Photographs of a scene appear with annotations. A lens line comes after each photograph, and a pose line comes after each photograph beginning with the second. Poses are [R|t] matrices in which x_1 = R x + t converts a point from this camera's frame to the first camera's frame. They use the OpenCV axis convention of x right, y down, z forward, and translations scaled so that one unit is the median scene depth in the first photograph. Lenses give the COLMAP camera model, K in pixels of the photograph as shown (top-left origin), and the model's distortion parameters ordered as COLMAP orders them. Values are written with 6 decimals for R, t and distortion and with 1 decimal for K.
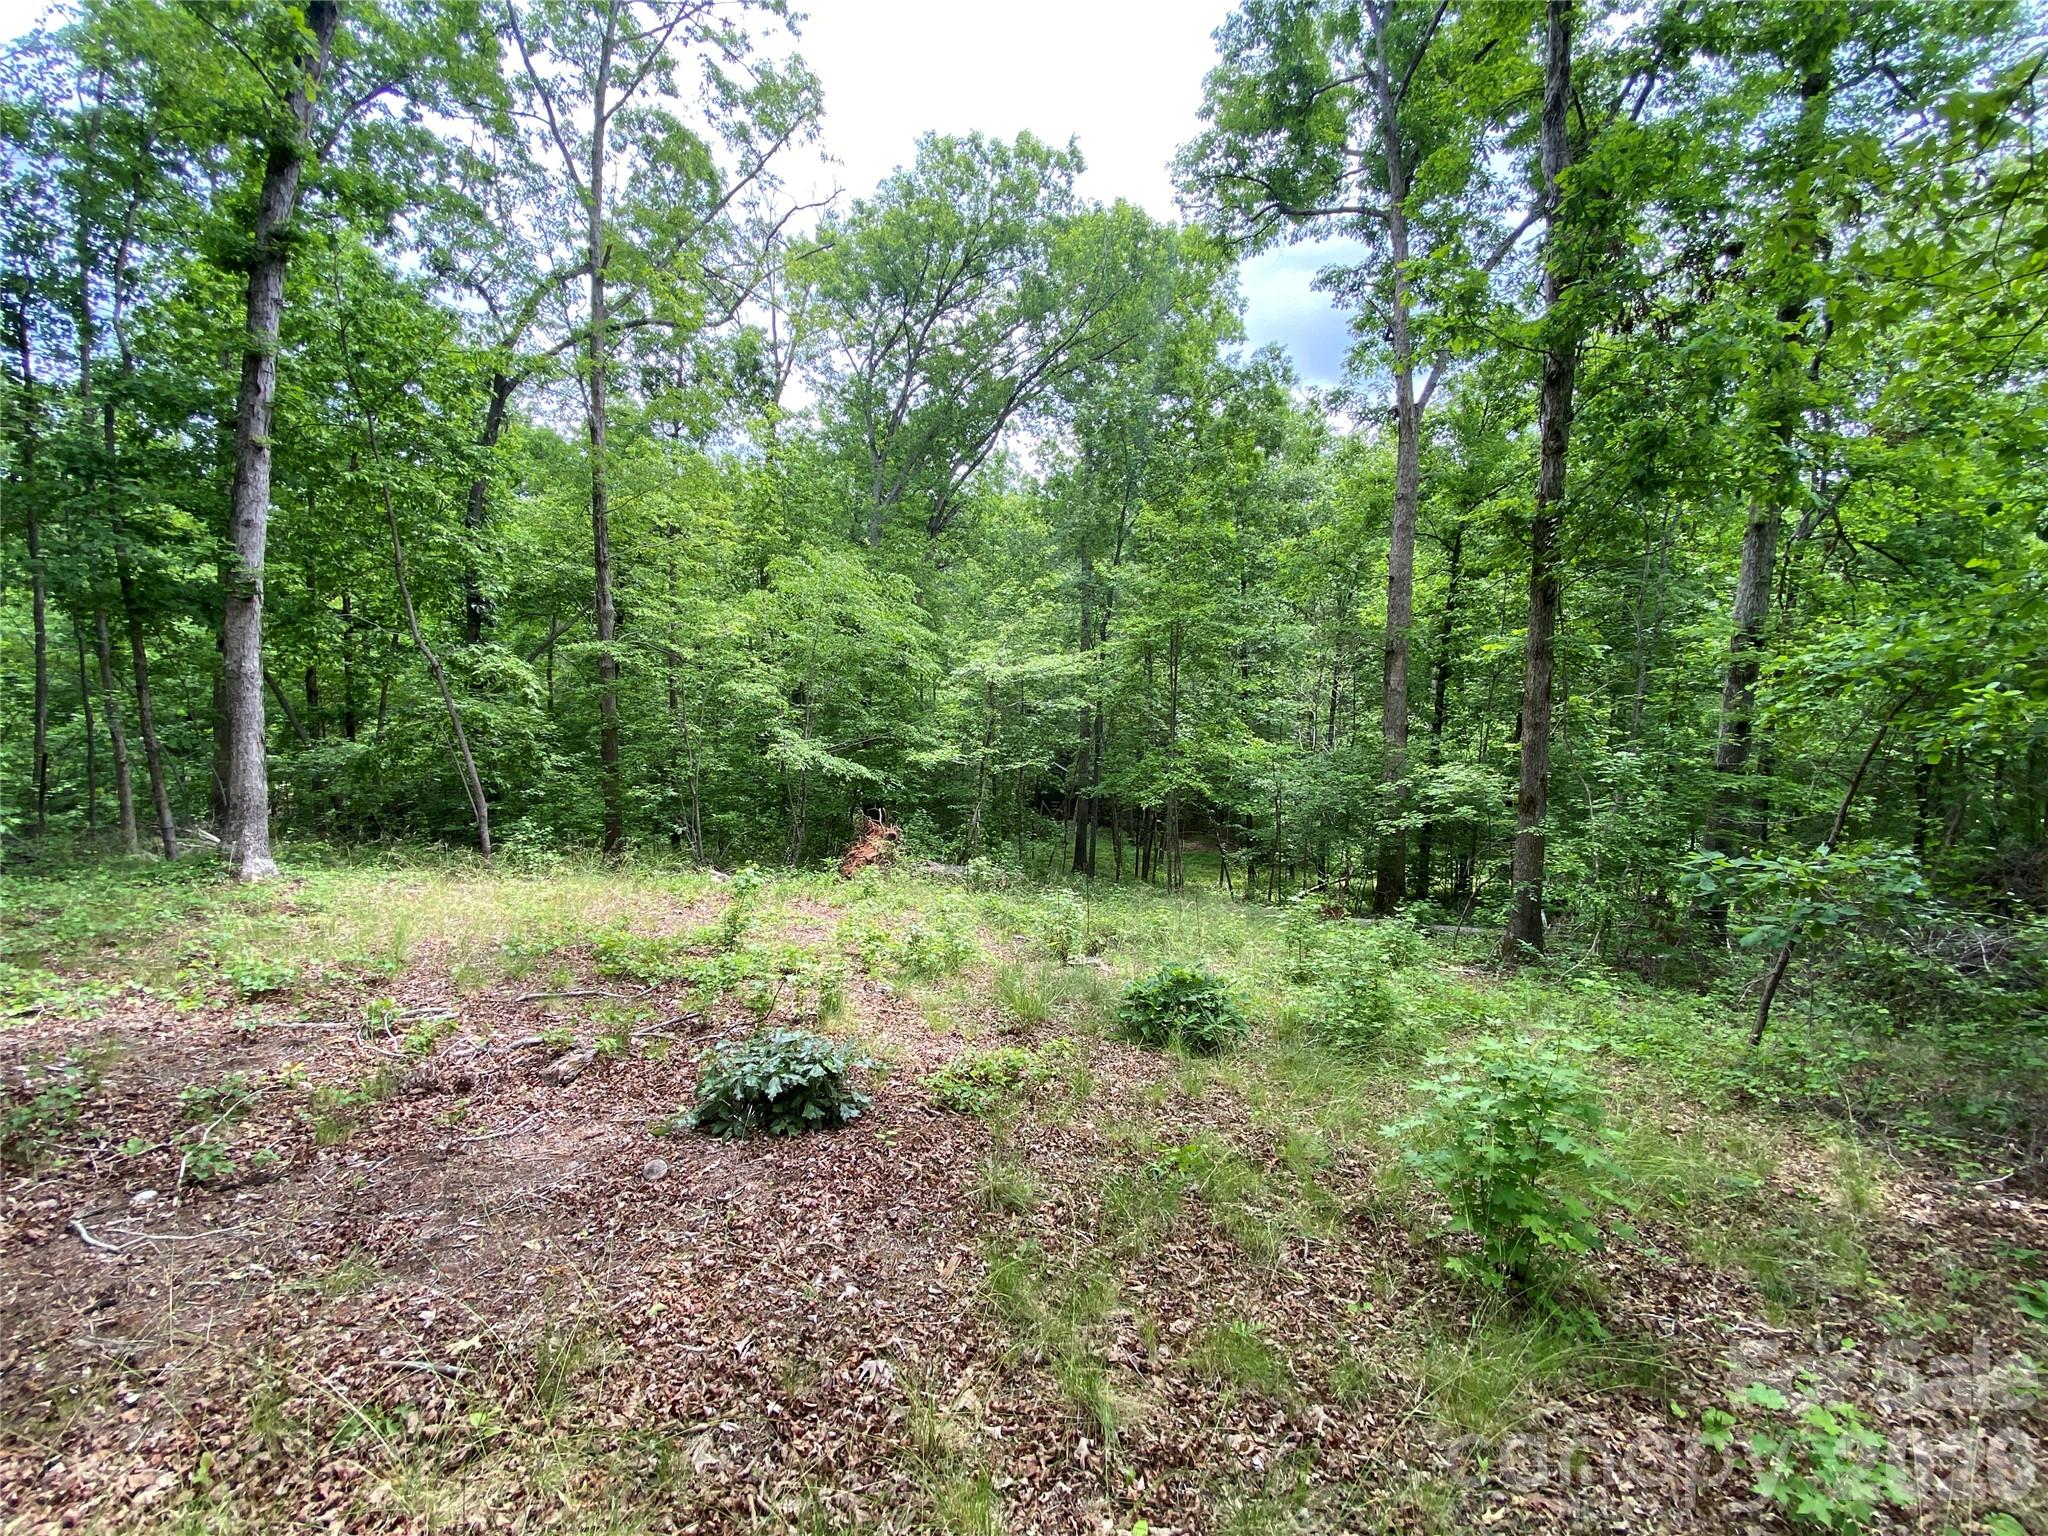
lens RADIAL K [[812.5, 0, 1024.0], [0, 812.5, 768.0], [0, 0, 1]] dist [0.001666, 0.000117]
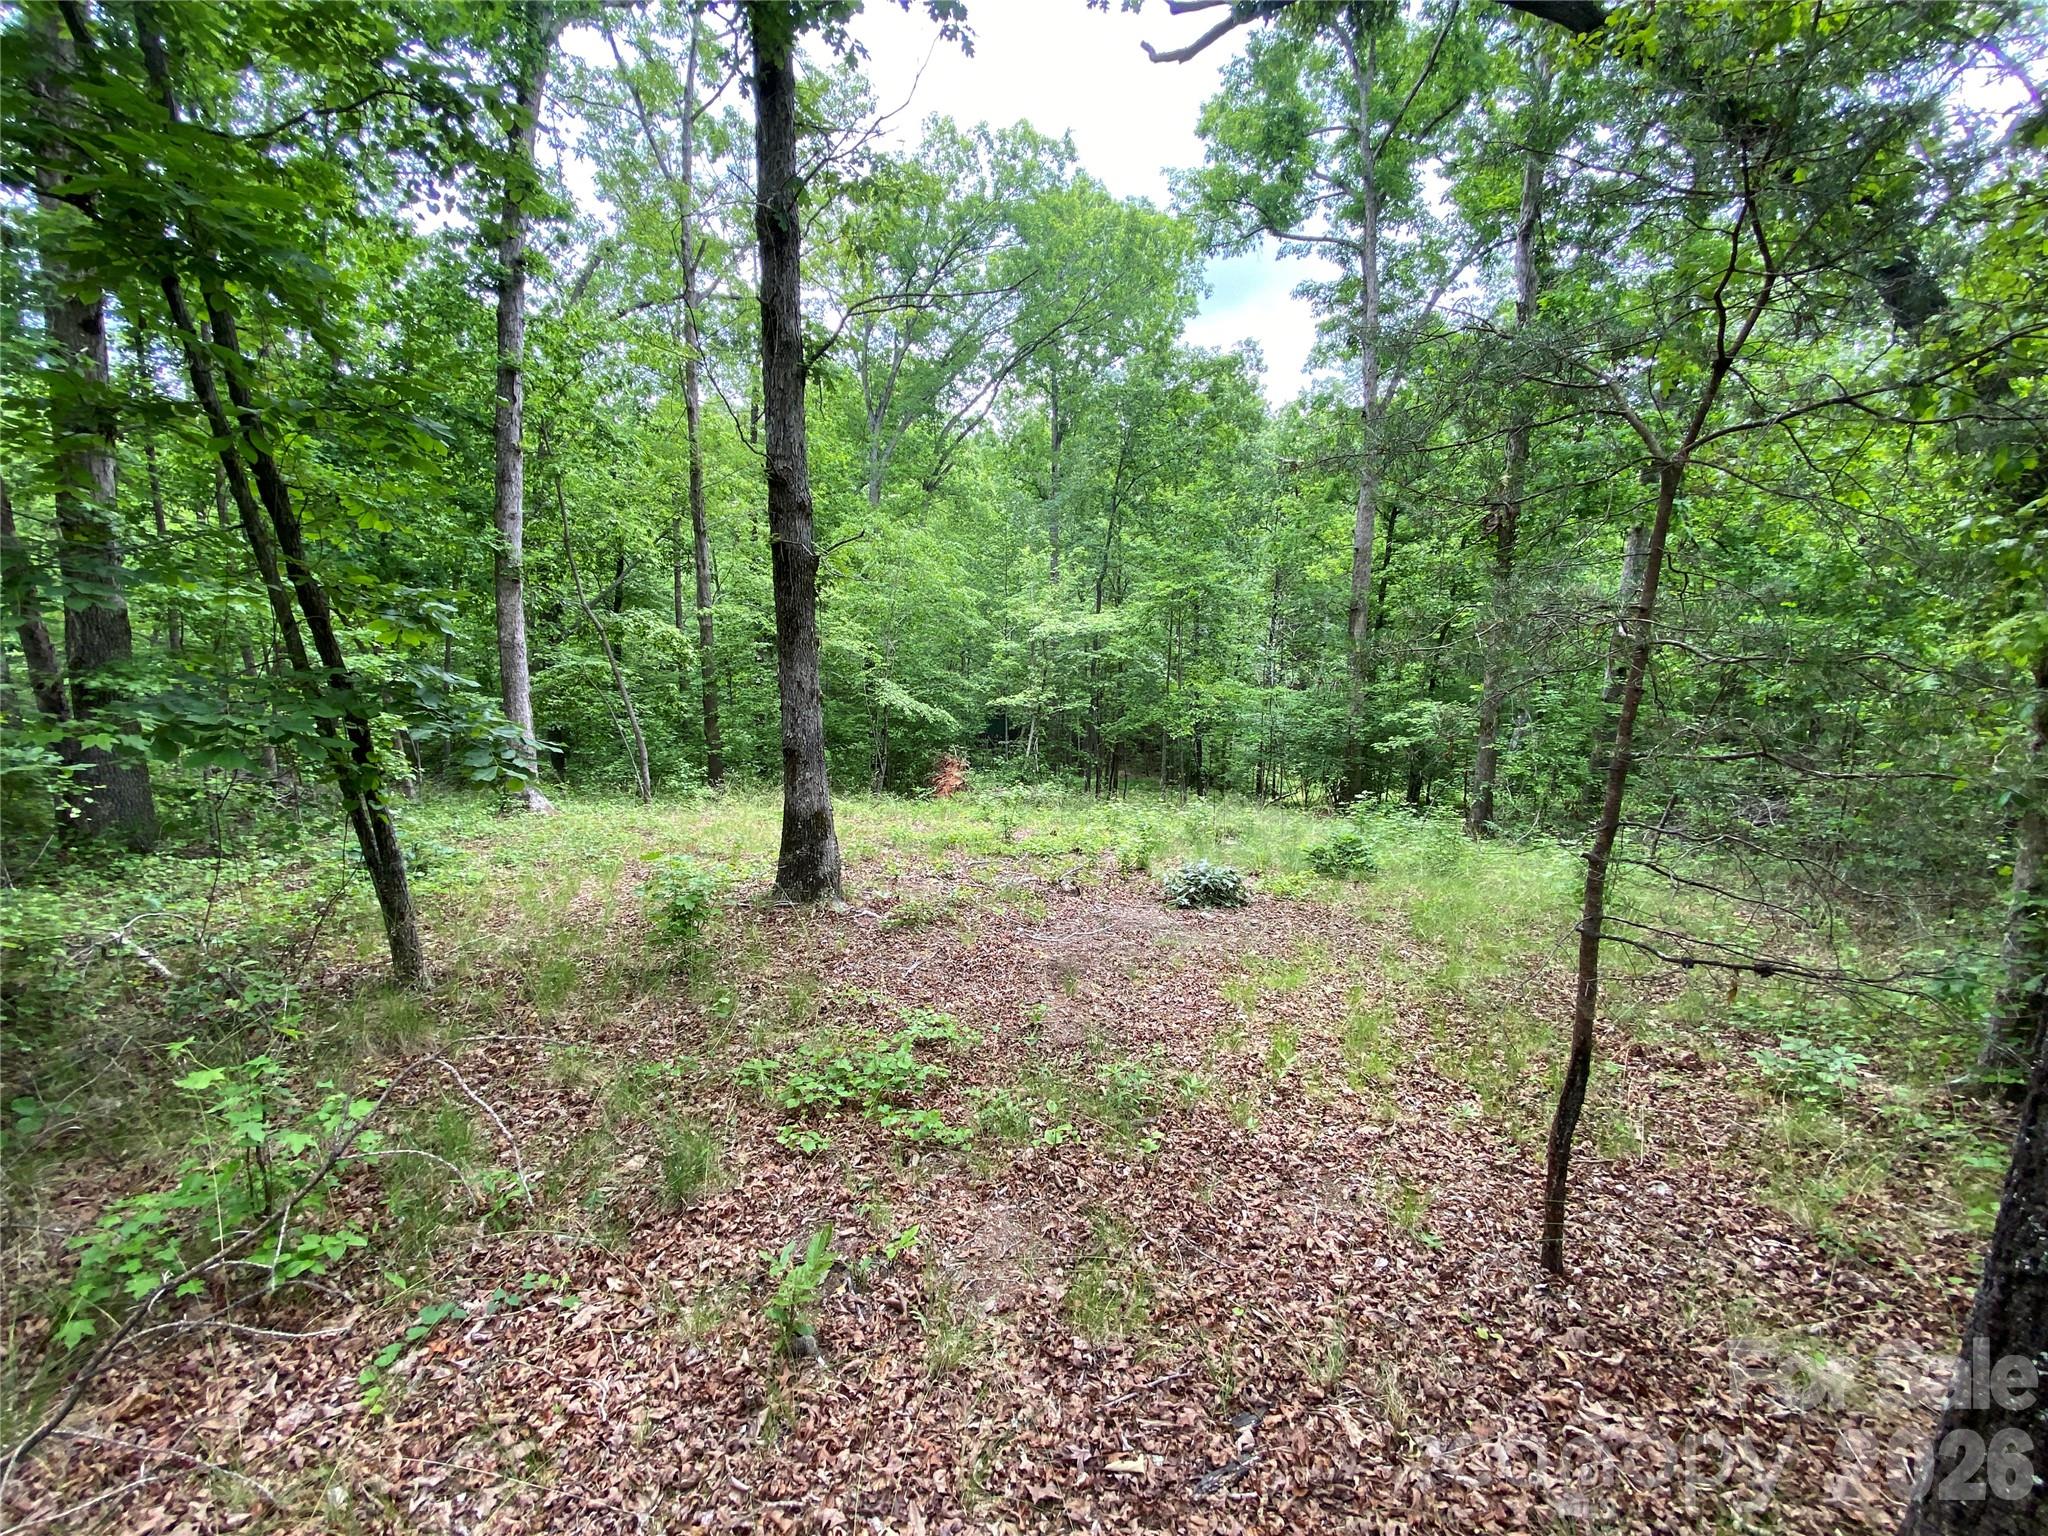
lens RADIAL K [[812.5, 0, 1024.0], [0, 812.5, 768.0], [0, 0, 1]] dist [0.001666, 0.000117]
pose [[0.990329, -0.028810, 0.135712, -0.216372], [0.018377, 0.996822, 0.077510, -0.005653], [-0.137514, -0.074266, 0.987712, -0.171353]]
